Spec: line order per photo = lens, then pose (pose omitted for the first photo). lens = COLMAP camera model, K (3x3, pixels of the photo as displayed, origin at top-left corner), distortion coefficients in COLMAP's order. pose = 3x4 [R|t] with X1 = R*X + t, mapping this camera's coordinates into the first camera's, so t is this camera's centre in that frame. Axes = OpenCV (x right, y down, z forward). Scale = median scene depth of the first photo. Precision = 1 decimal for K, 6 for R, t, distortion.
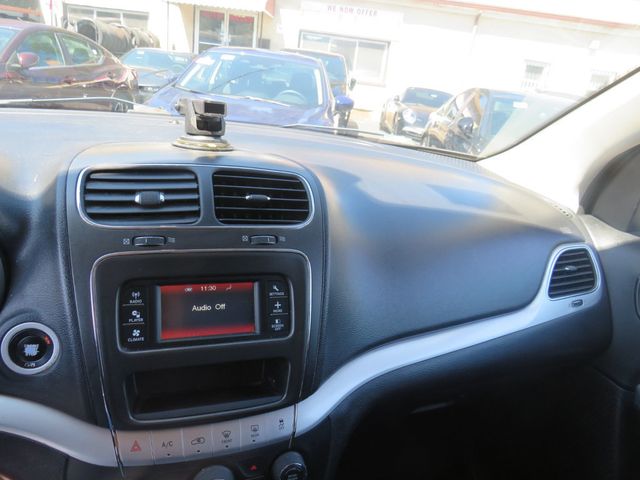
lens RADIAL K [[487.4, 0, 320.0], [0, 487.4, 240.0], [0, 0, 1]] dist [-0.010721, -0.010812]
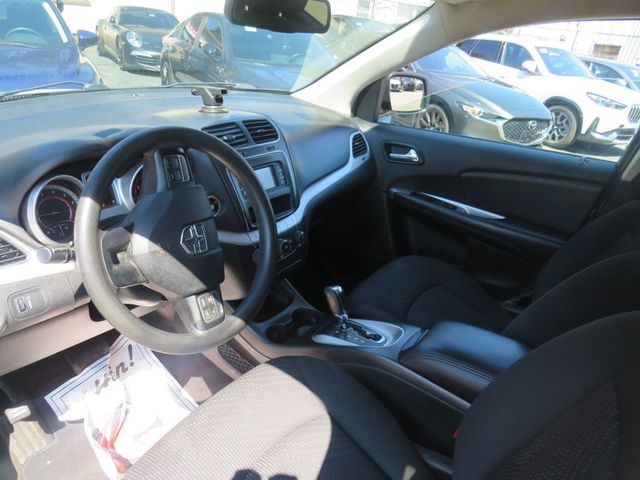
lens RADIAL K [[487.4, 0, 320.0], [0, 487.4, 240.0], [0, 0, 1]] dist [-0.010721, -0.010812]
pose [[0.845338, -0.265169, 0.463777, -0.572368], [0.186570, 0.959993, 0.208819, -0.009440], [-0.500595, -0.089996, 0.860991, -0.626783]]
